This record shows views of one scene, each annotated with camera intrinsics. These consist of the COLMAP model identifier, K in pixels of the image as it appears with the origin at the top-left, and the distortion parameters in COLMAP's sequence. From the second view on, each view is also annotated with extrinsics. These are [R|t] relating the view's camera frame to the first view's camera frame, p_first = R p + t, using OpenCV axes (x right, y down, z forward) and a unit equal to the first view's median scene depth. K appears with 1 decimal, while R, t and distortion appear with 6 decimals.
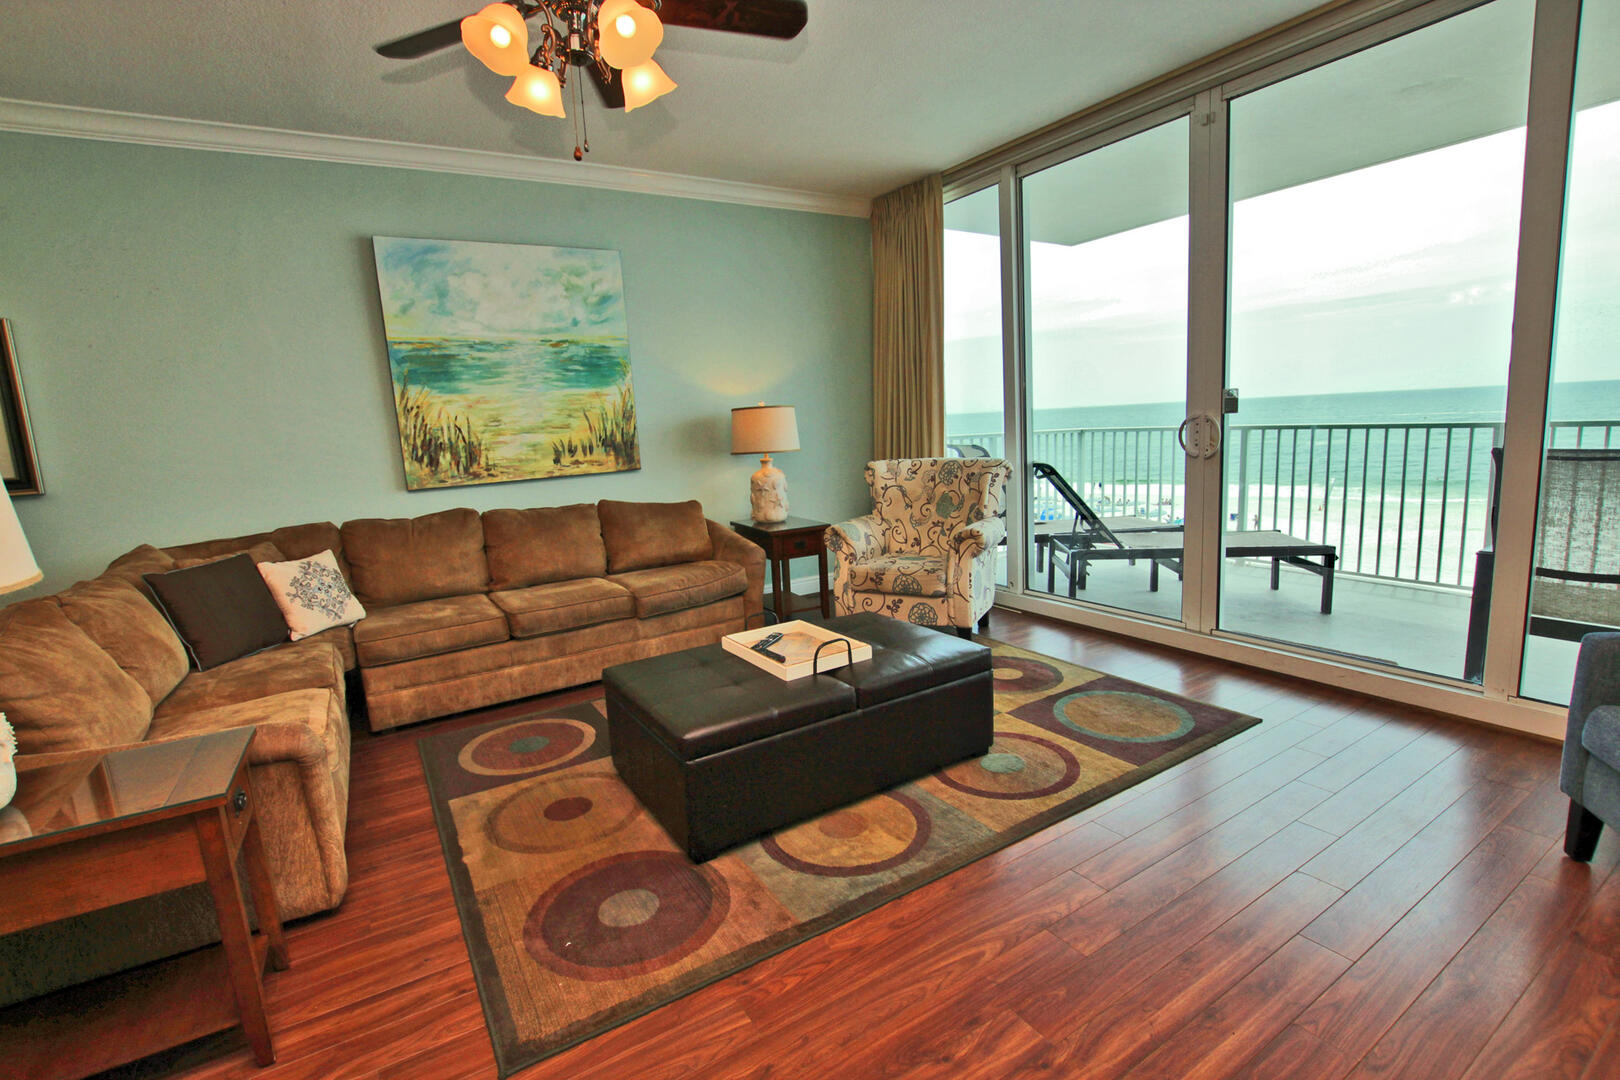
lens RADIAL K [[751.5, 0, 811.5], [0, 751.5, 545.0], [0, 0, 1]] dist [-0.033834, 0.004790]
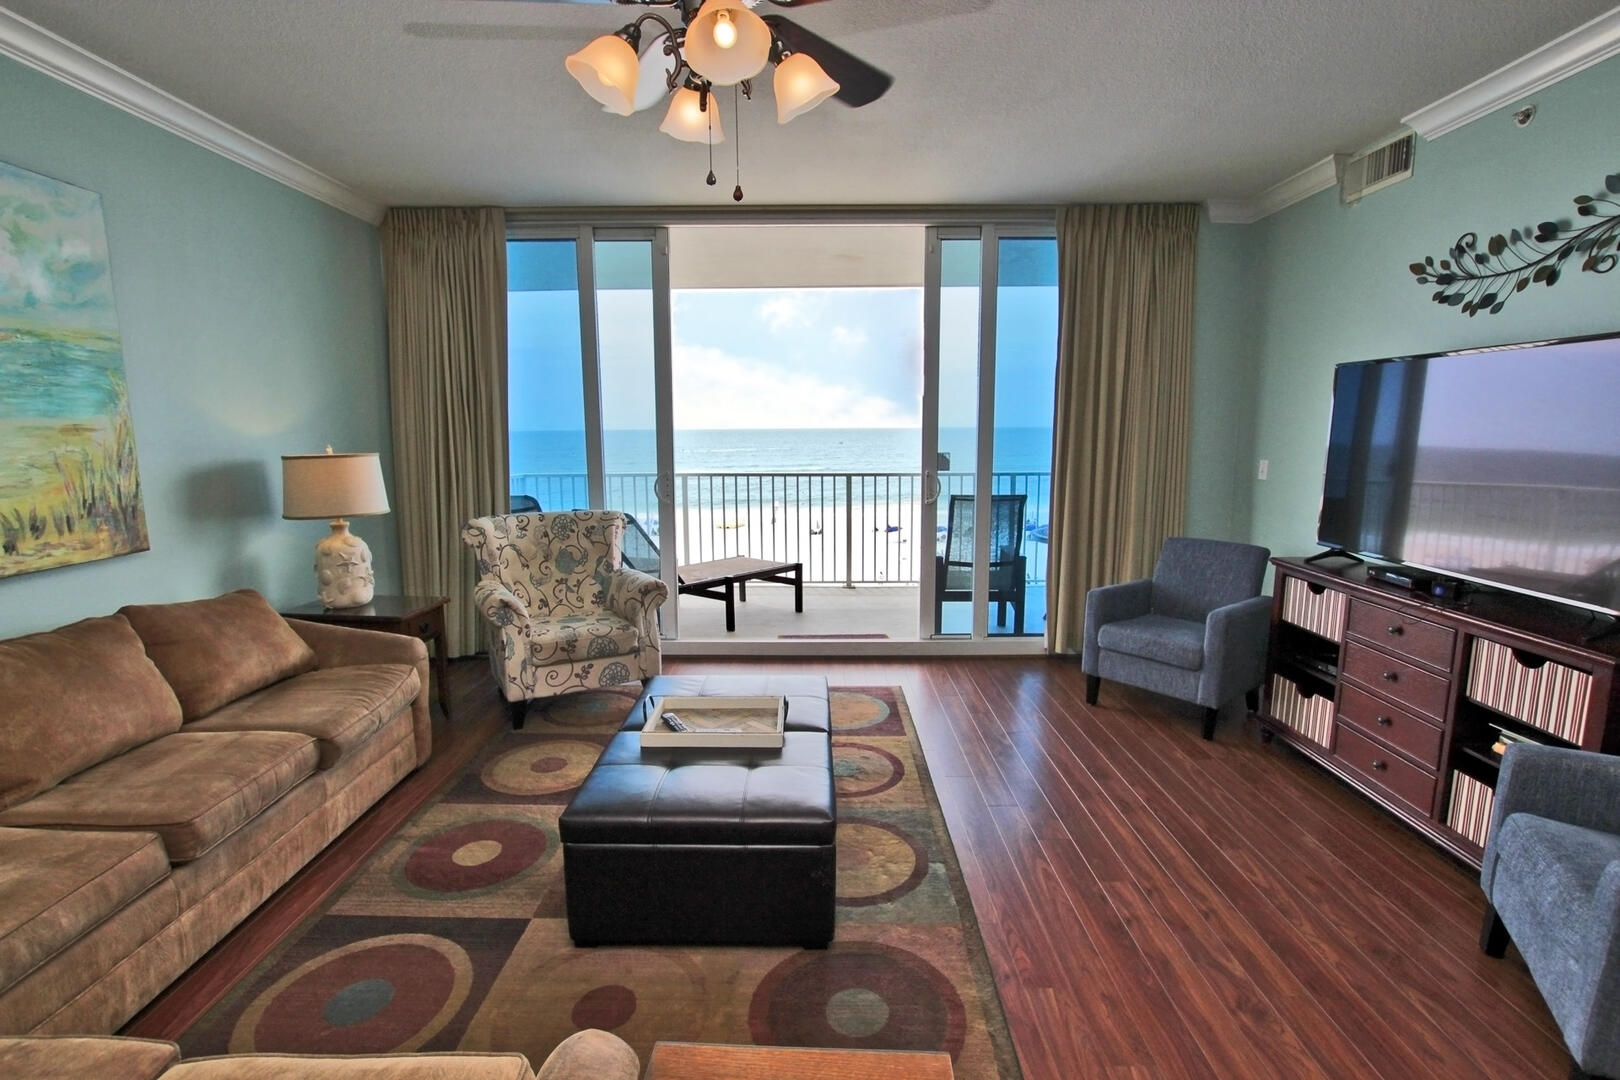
lens RADIAL K [[751.5, 0, 809.0], [0, 751.5, 544.9], [0, 0, 1]] dist [-0.033834, 0.004790]
pose [[0.537038, -0.077050, 0.840032, -0.508690], [0.112365, 0.993480, 0.019289, -0.063383], [-0.836041, 0.084031, 0.542194, 0.242950]]
